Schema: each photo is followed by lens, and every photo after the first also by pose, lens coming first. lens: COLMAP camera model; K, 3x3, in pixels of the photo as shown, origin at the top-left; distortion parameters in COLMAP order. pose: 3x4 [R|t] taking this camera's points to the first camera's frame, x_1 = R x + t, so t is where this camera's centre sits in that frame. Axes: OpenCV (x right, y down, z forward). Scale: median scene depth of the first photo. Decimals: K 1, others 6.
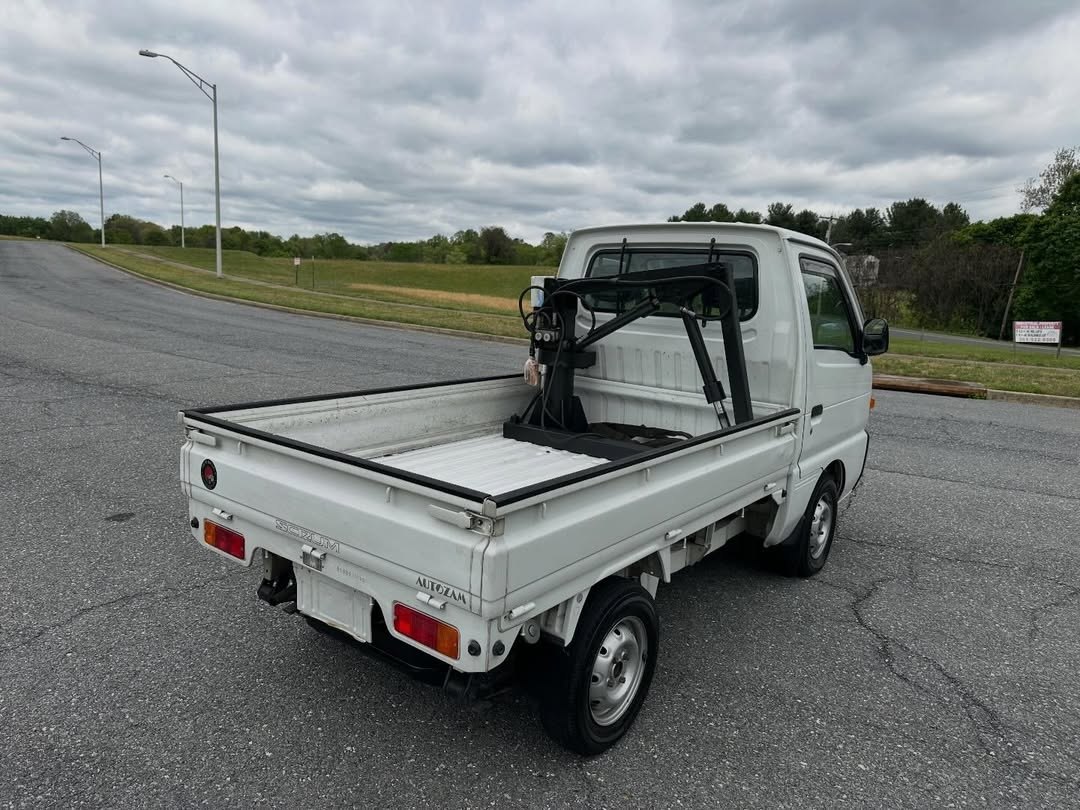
lens RADIAL K [[770.0, 0, 530.5], [0, 770.0, 386.8], [0, 0, 1]] dist [0.035443, -0.046624]
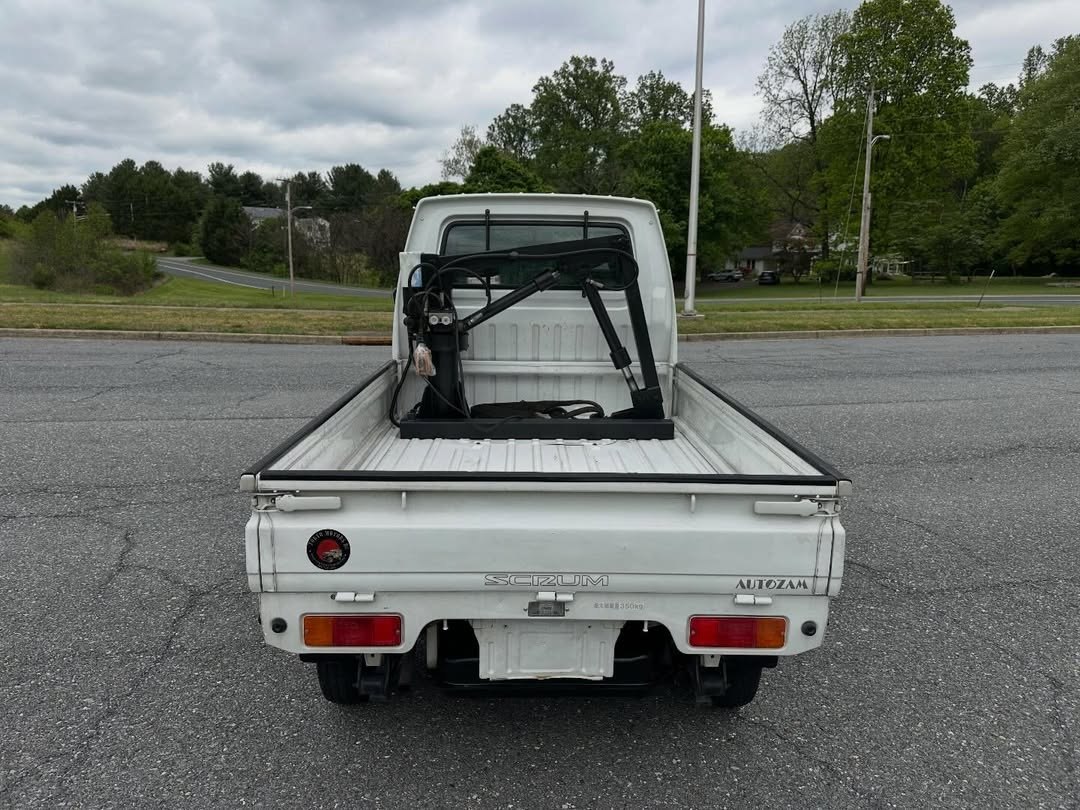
lens RADIAL K [[770.0, 0, 539.9], [0, 770.0, 412.7], [0, 0, 1]] dist [0.035443, -0.046624]
pose [[0.773078, -0.160581, 0.613648, -0.449051], [0.112473, 0.986798, 0.116533, -0.048603], [-0.624260, -0.021071, 0.780932, 0.210035]]
